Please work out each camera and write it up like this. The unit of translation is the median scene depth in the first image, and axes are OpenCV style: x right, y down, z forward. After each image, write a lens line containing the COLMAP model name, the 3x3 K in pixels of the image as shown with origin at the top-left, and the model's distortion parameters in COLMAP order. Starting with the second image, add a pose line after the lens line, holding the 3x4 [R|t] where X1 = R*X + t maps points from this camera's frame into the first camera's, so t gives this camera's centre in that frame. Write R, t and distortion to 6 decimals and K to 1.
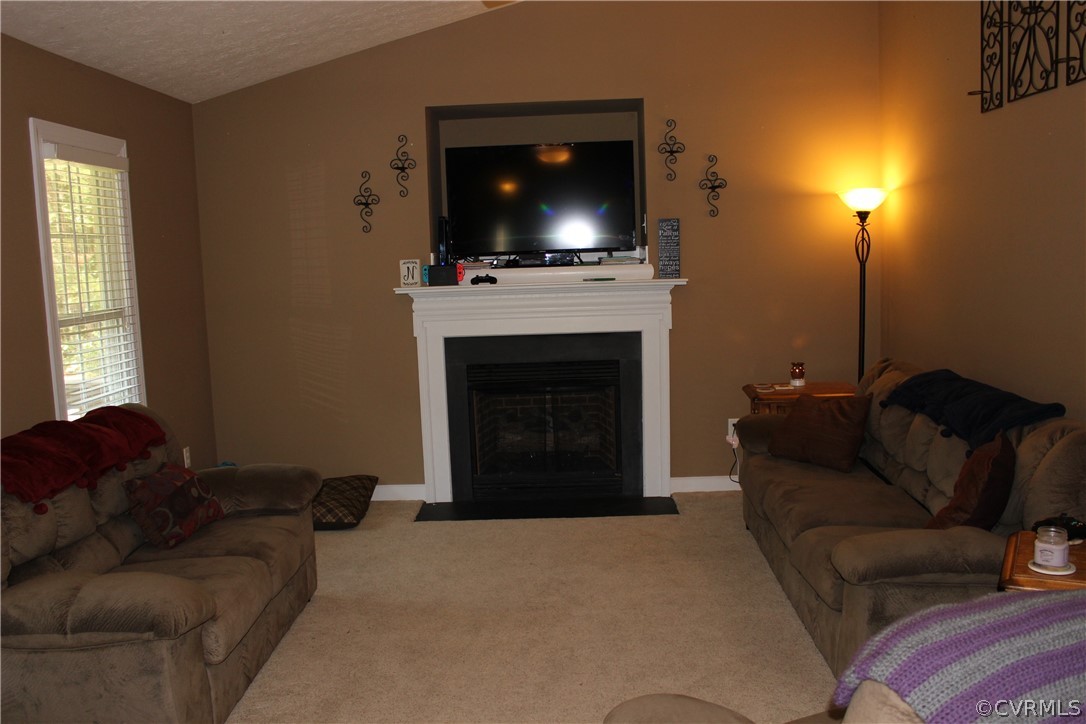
lens RADIAL K [[964.5, 0, 538.9], [0, 964.5, 370.3], [0, 0, 1]] dist [-0.138556, 0.098050]
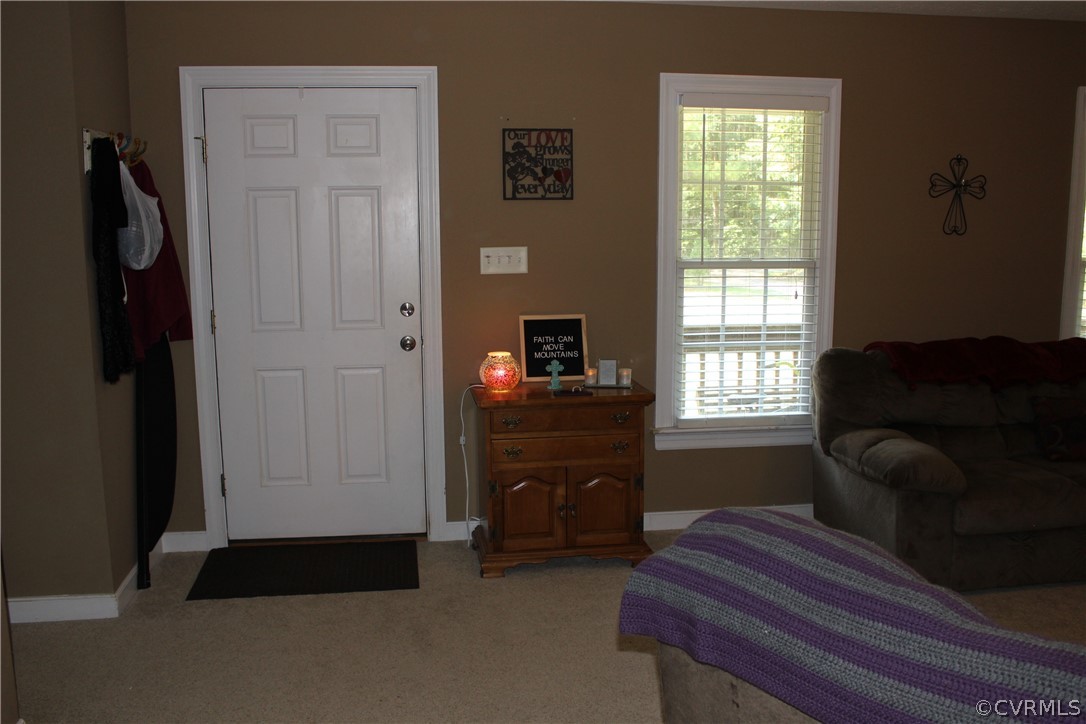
lens RADIAL K [[964.5, 0, 544.5], [0, 964.5, 362.6], [0, 0, 1]] dist [-0.138556, 0.098050]
pose [[0.159966, 0.186014, -0.969438, 0.586648], [-0.123625, 0.978128, 0.167282, -0.044468], [0.979351, 0.093087, 0.179463, 0.161812]]
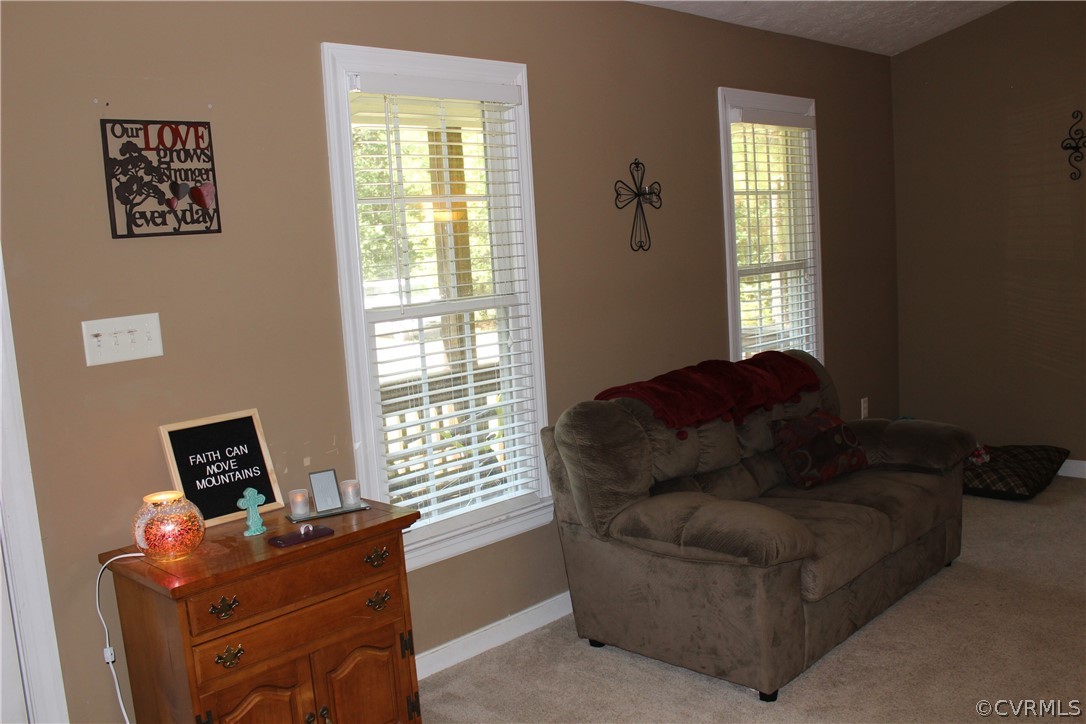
lens RADIAL K [[964.5, 0, 530.3], [0, 964.5, 366.3], [0, 0, 1]] dist [-0.138556, 0.098050]
pose [[0.719233, 0.077262, -0.690459, 0.107701], [-0.045825, 0.996909, 0.063820, -0.001432], [0.693256, -0.014261, 0.720550, 0.020835]]
